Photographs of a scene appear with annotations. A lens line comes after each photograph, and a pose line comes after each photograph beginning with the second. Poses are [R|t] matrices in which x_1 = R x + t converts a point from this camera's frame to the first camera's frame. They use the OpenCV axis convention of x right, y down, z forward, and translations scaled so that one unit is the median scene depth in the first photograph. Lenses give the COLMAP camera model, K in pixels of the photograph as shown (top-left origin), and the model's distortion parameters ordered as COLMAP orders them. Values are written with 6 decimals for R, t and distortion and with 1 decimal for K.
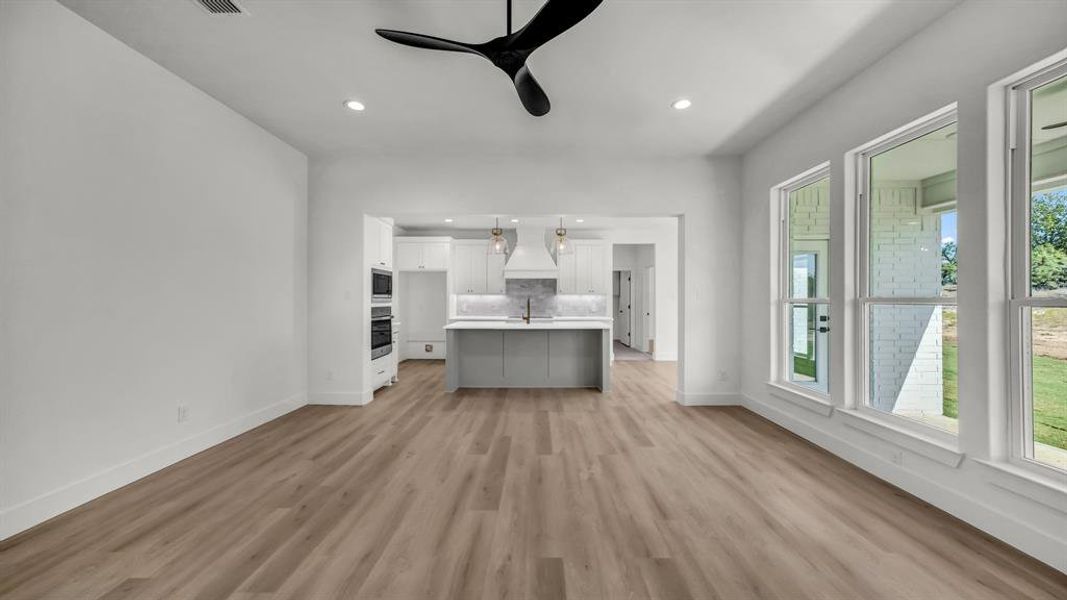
lens RADIAL K [[364.2, 0, 539.7], [0, 364.2, 298.7], [0, 0, 1]] dist [-0.000221, 0.000175]
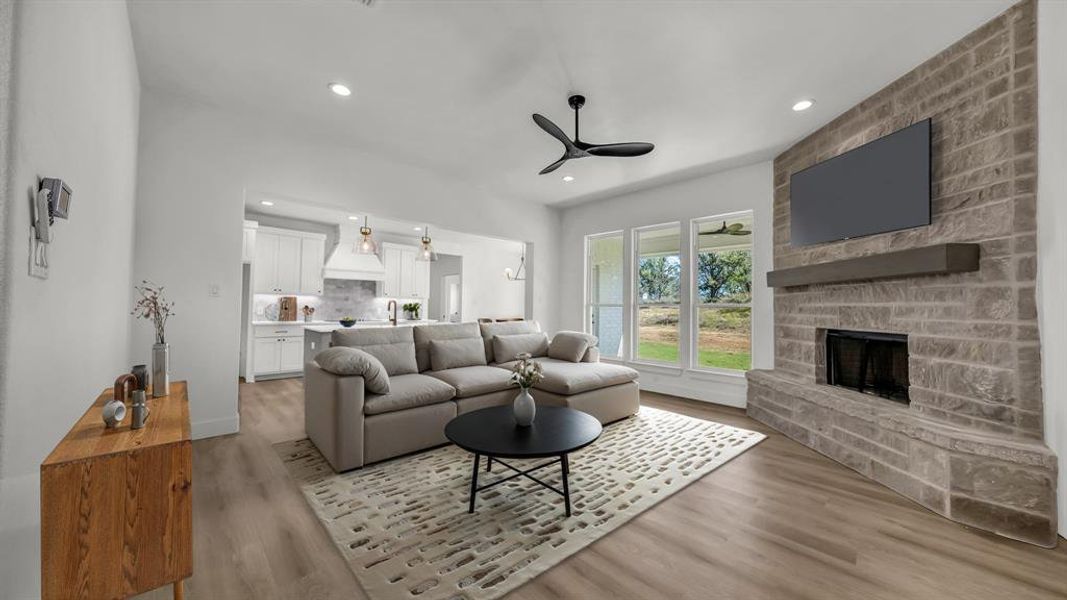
lens RADIAL K [[364.2, 0, 538.0], [0, 364.2, 300.8], [0, 0, 1]] dist [-0.000221, 0.000175]
pose [[0.712248, 0.017580, 0.701708, -0.345949], [-0.013442, 0.999845, -0.011406, 0.004705], [-0.701800, -0.001308, 0.712373, -0.010745]]
